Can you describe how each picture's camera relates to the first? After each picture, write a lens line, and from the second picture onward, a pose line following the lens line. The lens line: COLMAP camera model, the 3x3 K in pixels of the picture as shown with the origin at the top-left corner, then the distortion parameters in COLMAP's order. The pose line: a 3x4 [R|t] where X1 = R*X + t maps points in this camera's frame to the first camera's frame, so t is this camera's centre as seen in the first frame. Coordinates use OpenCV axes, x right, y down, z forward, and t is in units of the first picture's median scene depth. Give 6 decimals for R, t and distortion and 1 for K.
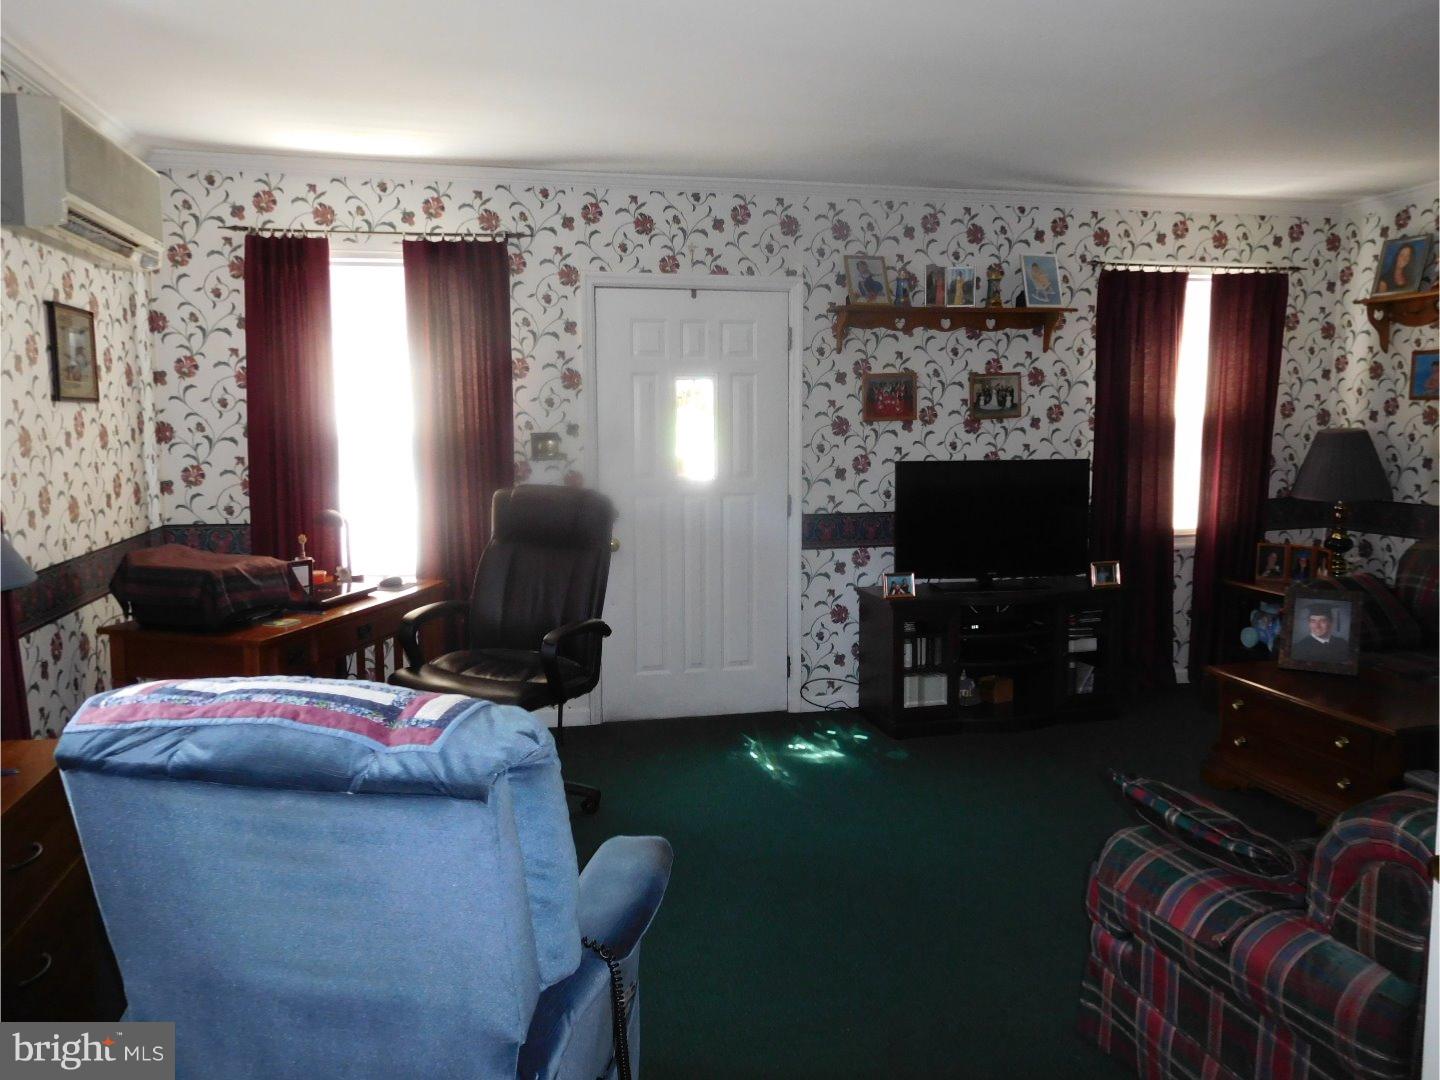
lens RADIAL K [[1066.0, 0, 724.6], [0, 1066.0, 541.1], [0, 0, 1]] dist [-0.028724, 0.016857]
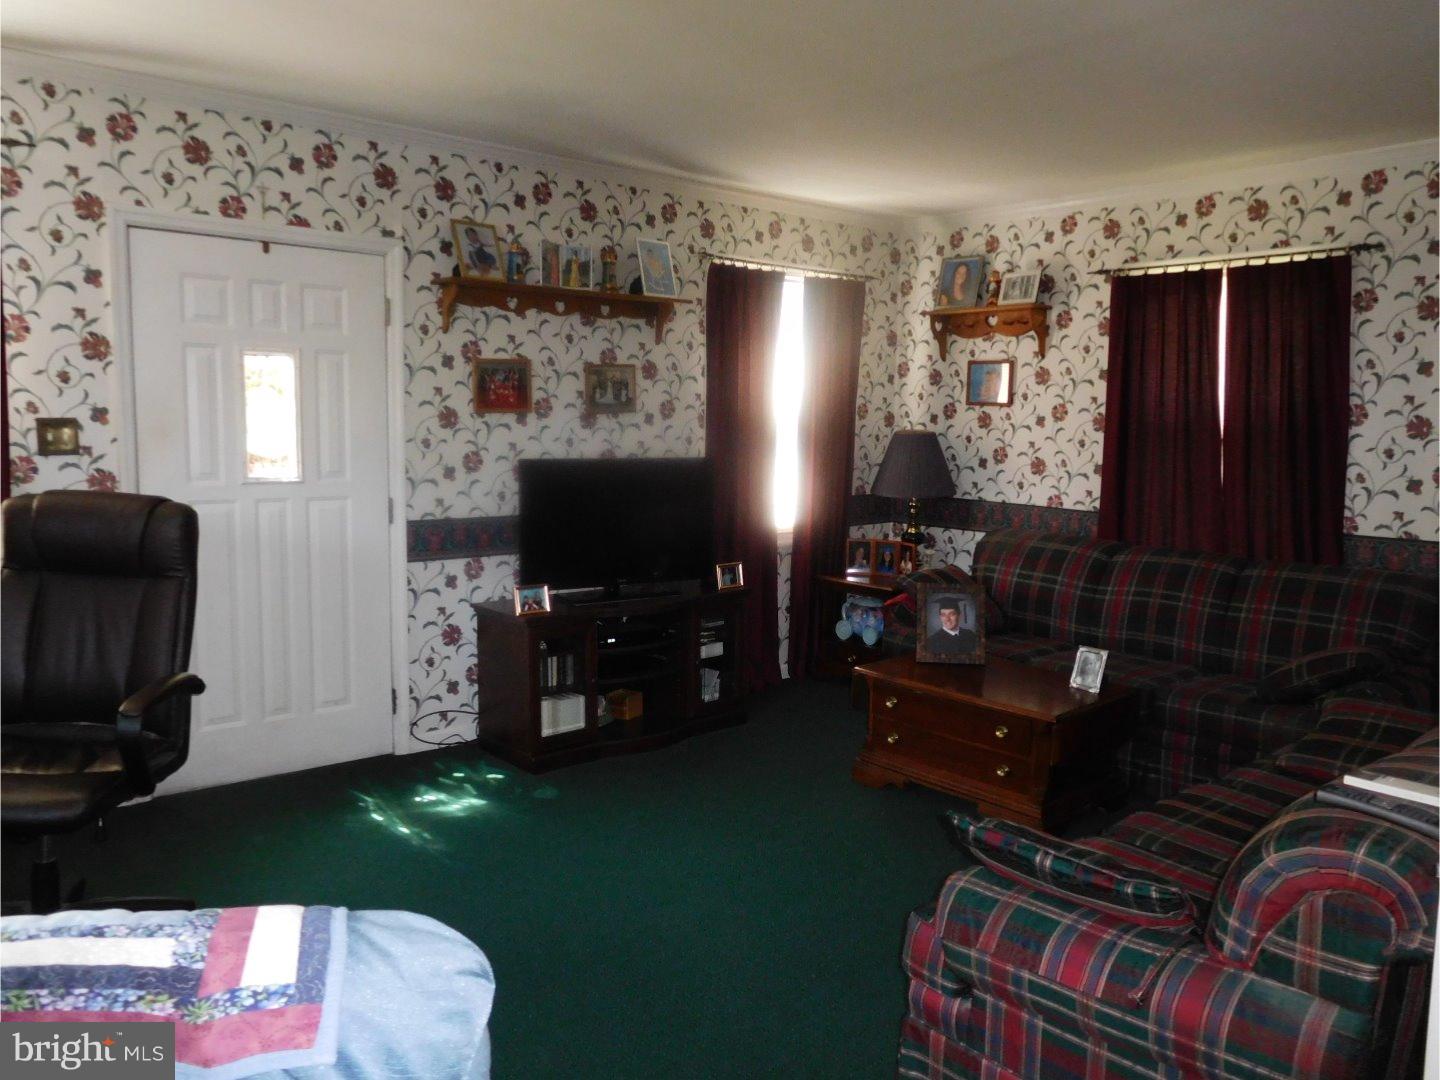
lens RADIAL K [[1059.5, 0, 715.5], [0, 1059.5, 545.6], [0, 0, 1]] dist [-0.025683, 0.004756]
pose [[0.889641, -0.031626, 0.455565, -0.092091], [0.028212, 0.999500, 0.014294, -0.010704], [-0.455789, 0.000136, 0.890088, 0.139775]]
